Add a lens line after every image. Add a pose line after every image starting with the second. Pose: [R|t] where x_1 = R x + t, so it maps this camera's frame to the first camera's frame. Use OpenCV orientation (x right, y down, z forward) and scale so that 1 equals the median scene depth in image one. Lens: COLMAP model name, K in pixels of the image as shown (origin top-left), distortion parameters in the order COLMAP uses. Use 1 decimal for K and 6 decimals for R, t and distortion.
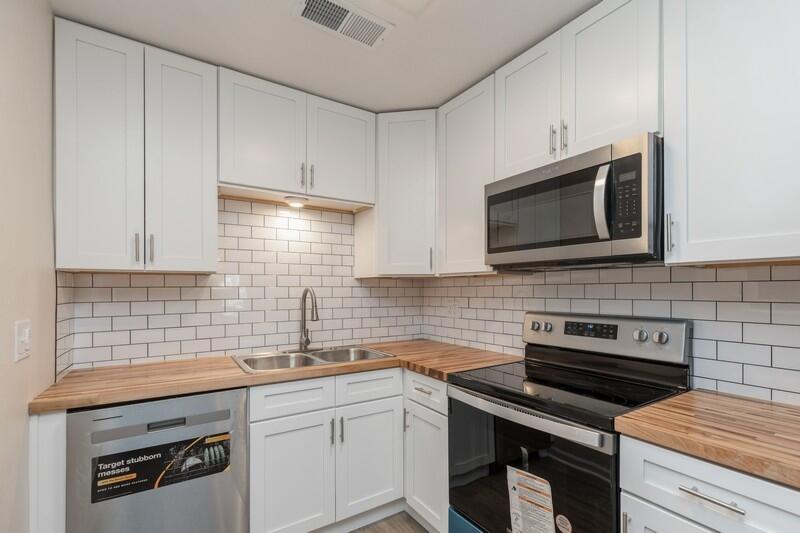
lens RADIAL K [[365.0, 0, 400.0], [0, 365.0, 288.5], [0, 0, 1]] dist [0.008722, -0.000683]
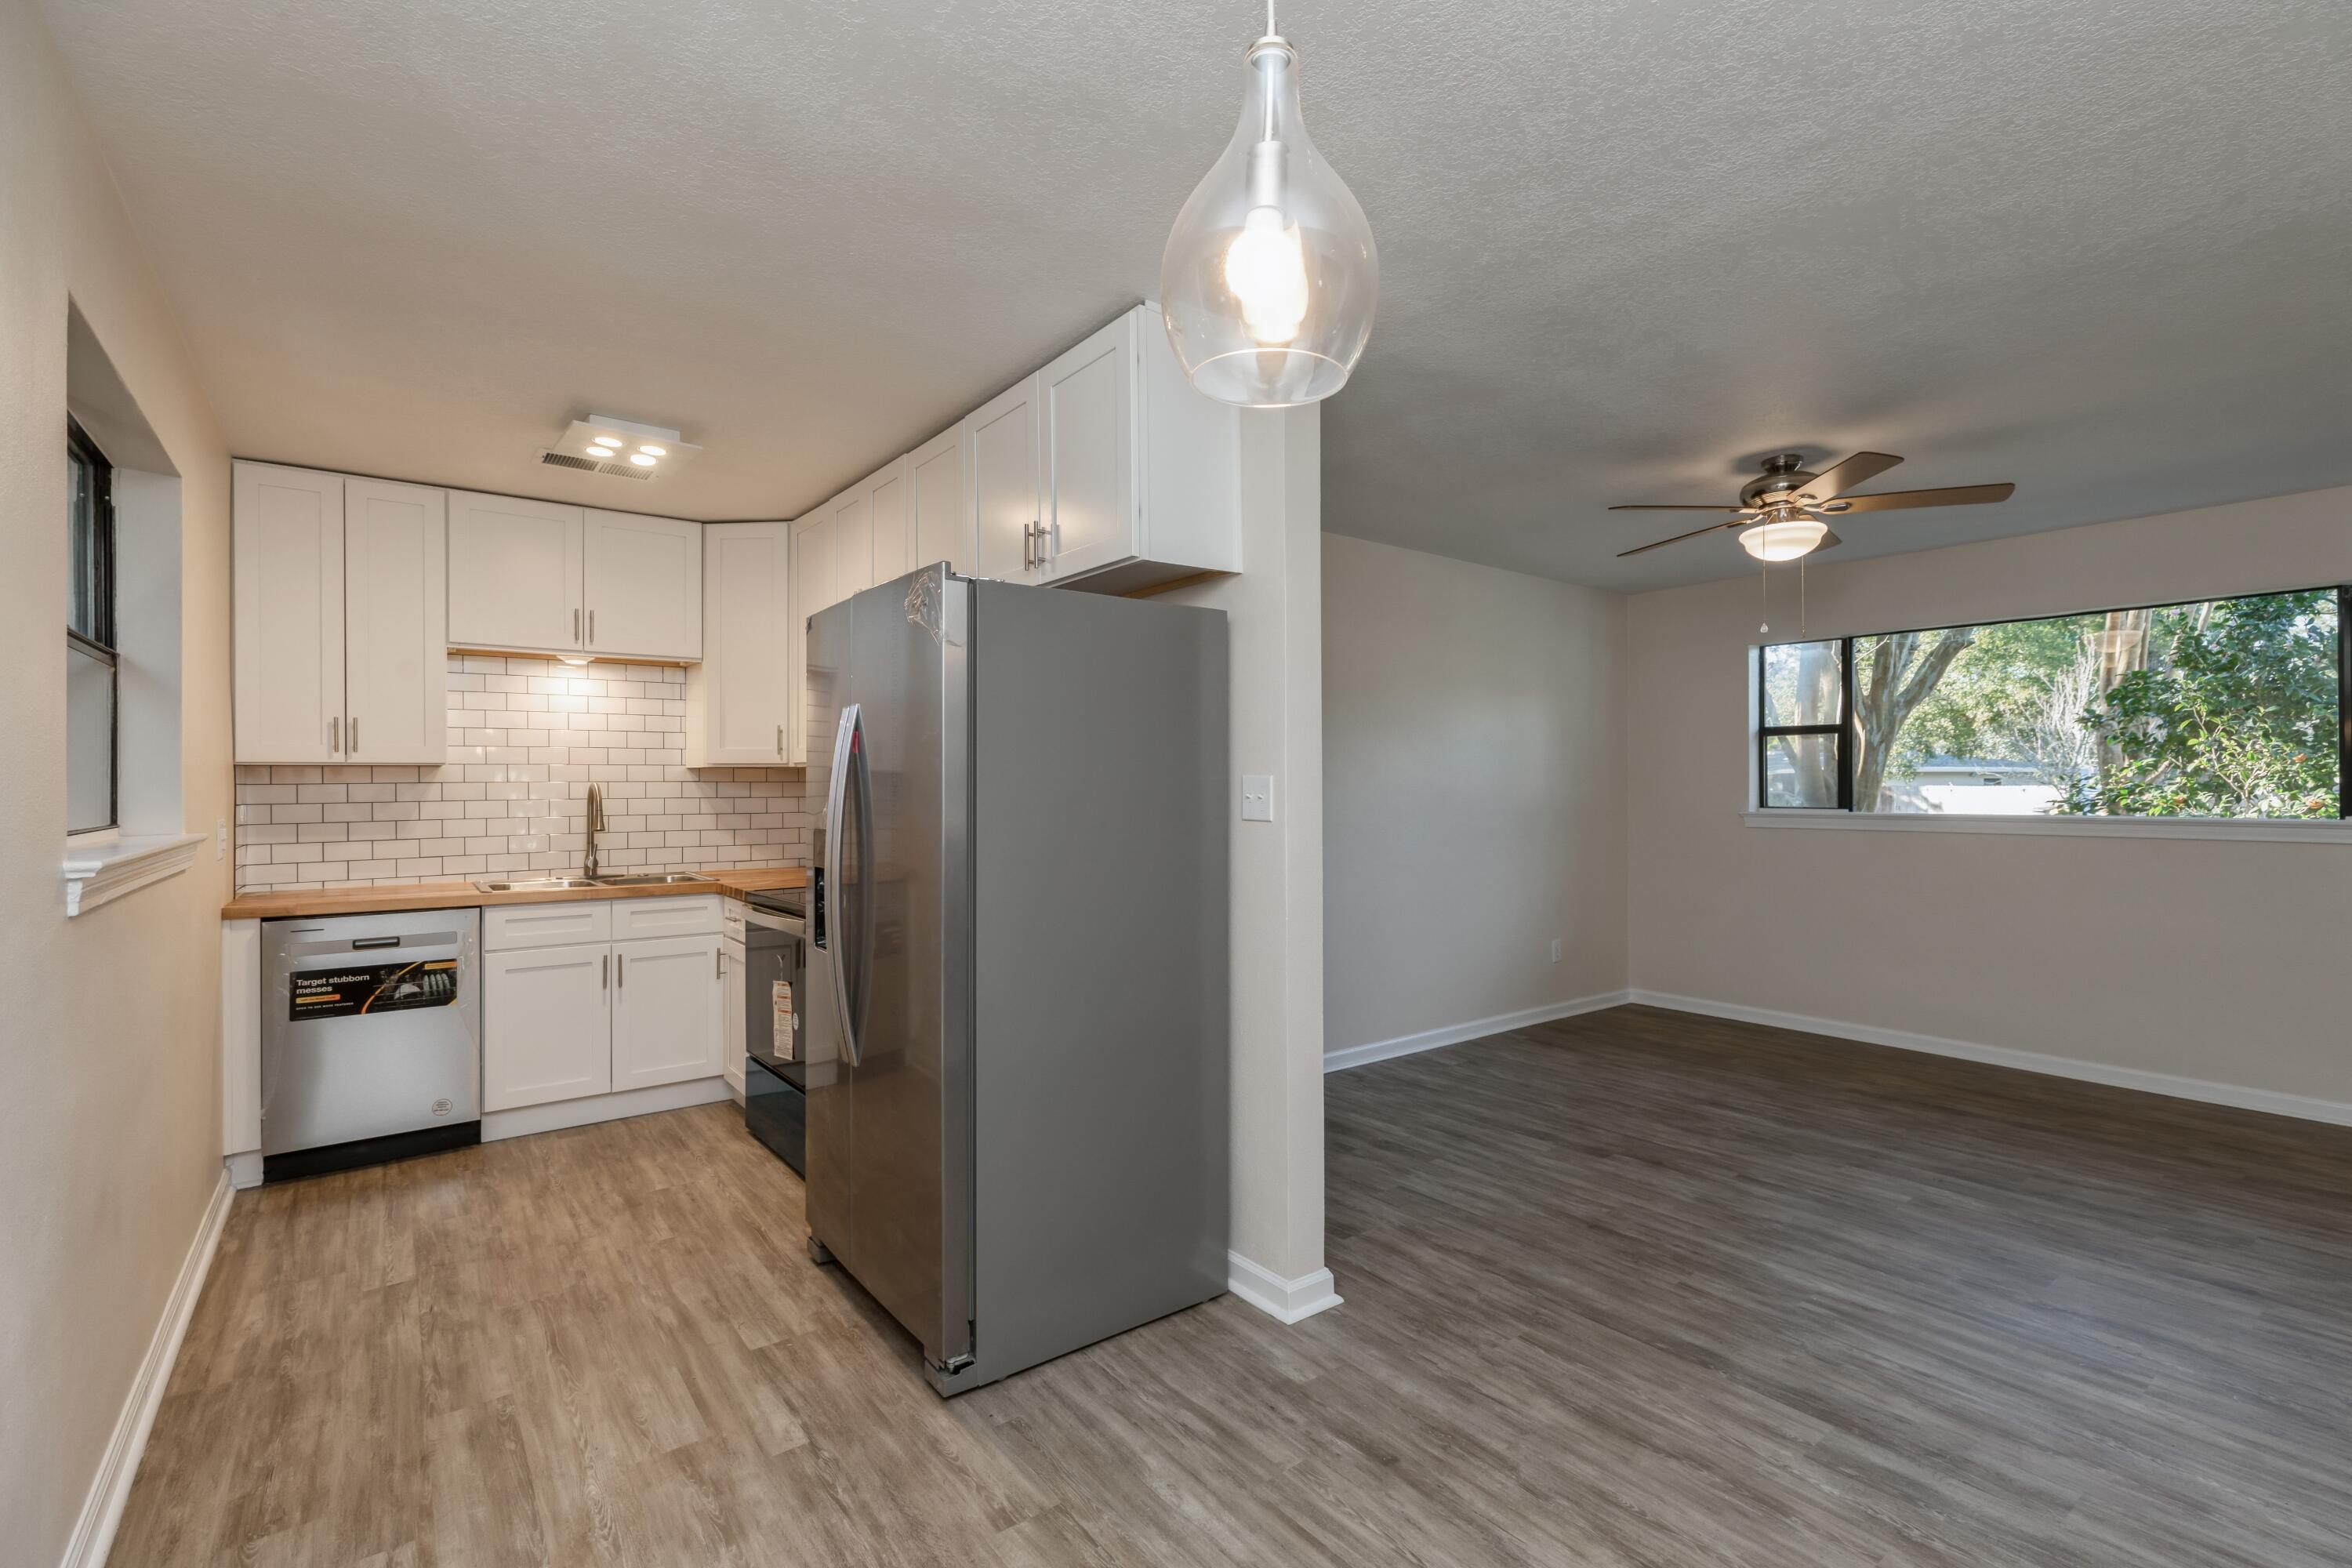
lens RADIAL K [[1065.0, 0, 1188.5], [0, 1065.0, 787.3], [0, 0, 1]] dist [-0.000024, -0.000244]
pose [[0.996415, 0.000527, 0.084597, 0.916531], [-0.001155, 0.999972, 0.007369, -0.014673], [-0.084591, -0.007440, 0.996388, -1.435696]]
